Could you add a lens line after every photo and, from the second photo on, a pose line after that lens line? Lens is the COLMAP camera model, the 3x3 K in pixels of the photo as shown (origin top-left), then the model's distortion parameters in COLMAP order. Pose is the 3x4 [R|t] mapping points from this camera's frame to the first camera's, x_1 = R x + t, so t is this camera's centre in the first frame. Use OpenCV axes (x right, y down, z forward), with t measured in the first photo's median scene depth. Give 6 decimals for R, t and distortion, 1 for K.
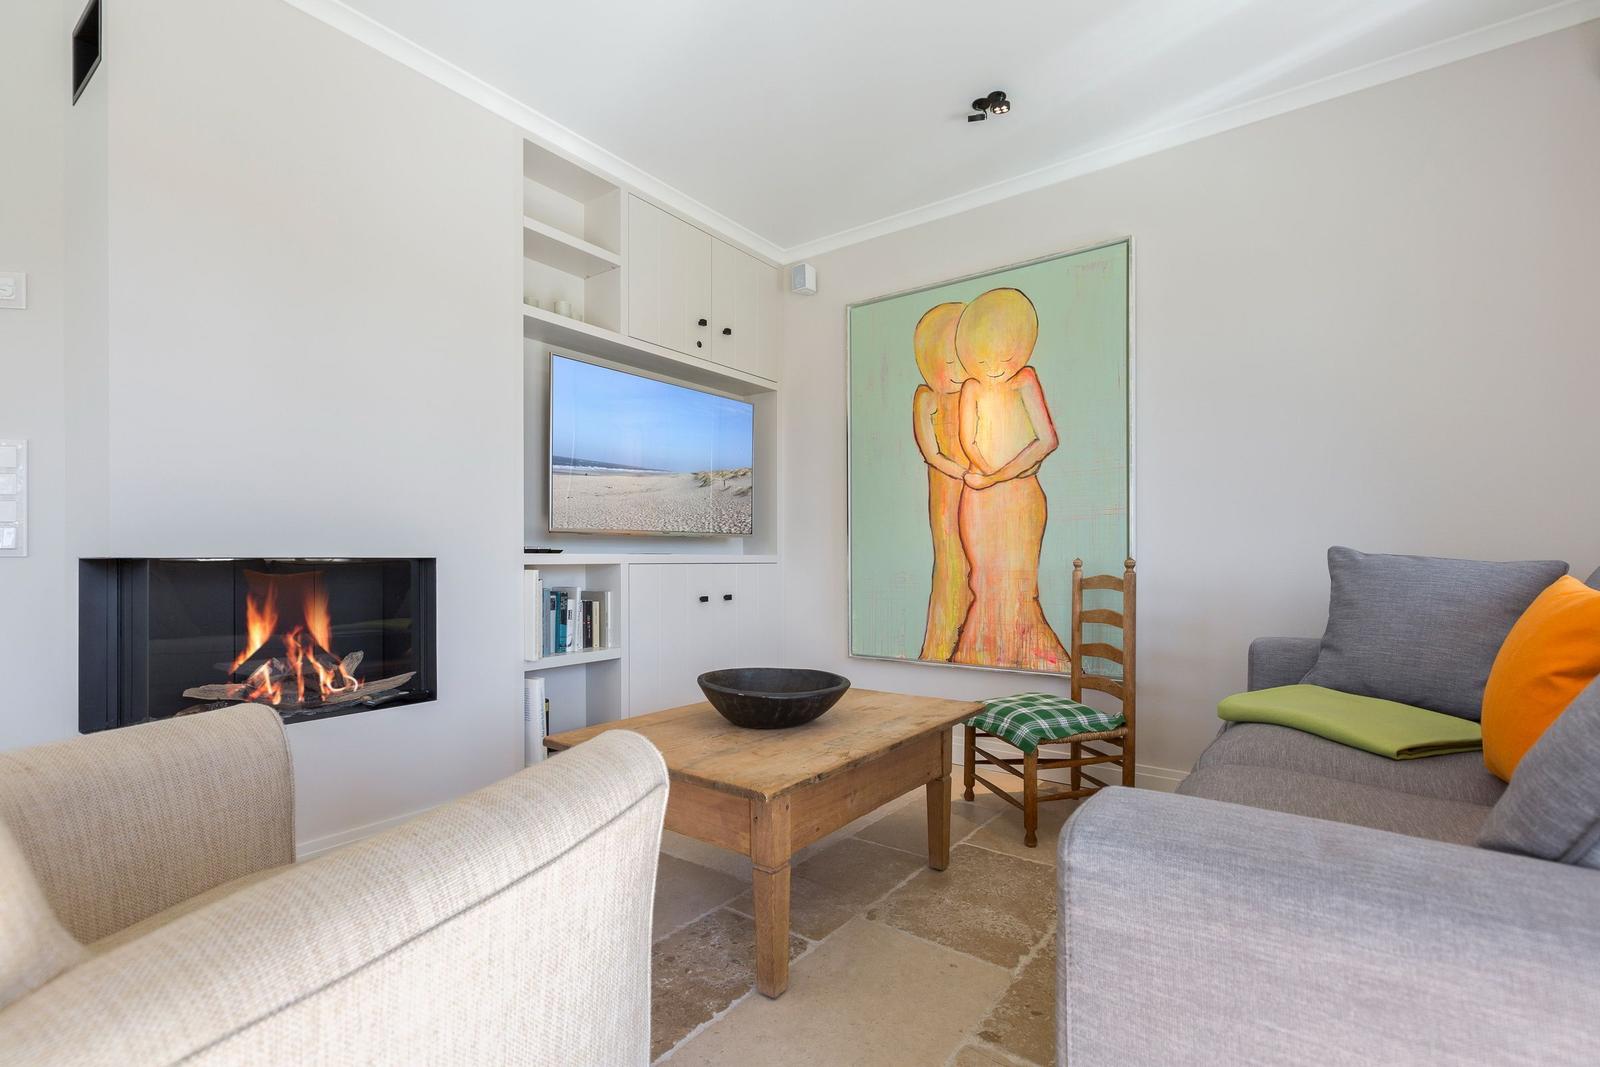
lens RADIAL K [[726.7, 0, 850.5], [0, 726.7, 561.7], [0, 0, 1]] dist [0.001672, 0.000146]
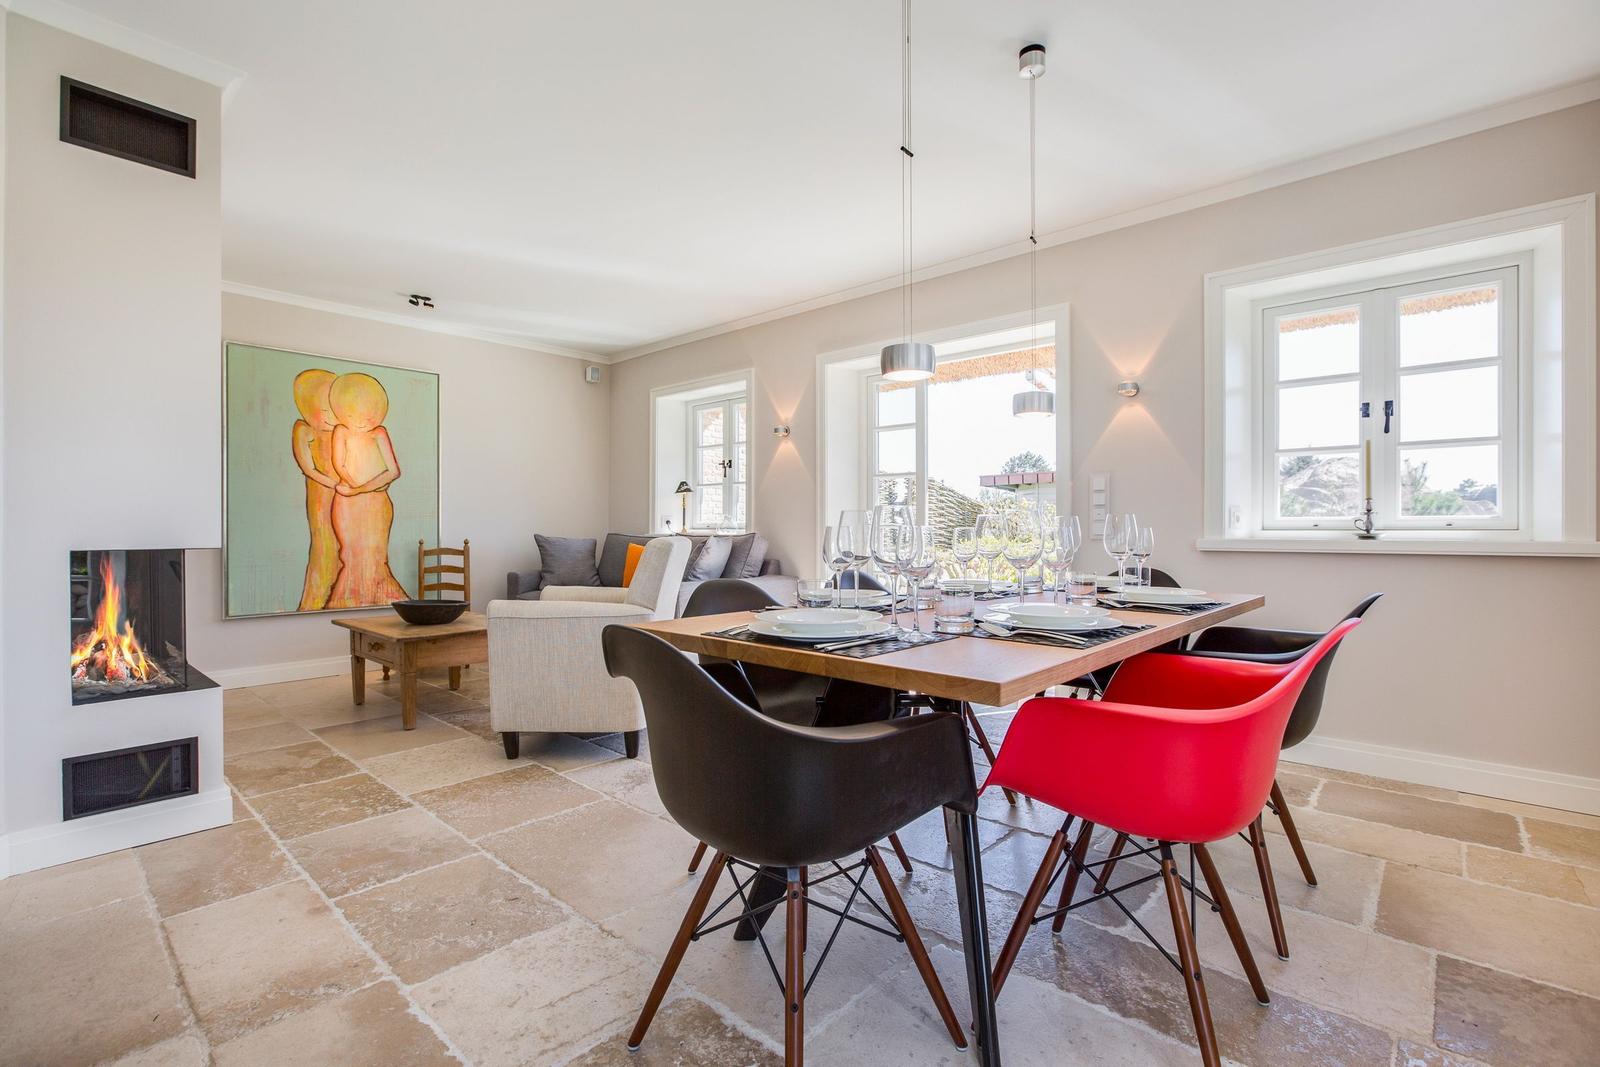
lens RADIAL K [[726.7, 0, 790.0], [0, 726.7, 532.4], [0, 0, 1]] dist [0.001672, 0.000146]
pose [[0.115345, -0.004743, 0.993314, -1.275570], [0.001019, 0.999989, 0.004656, -0.027412], [-0.993325, 0.000475, 0.115348, -0.133904]]
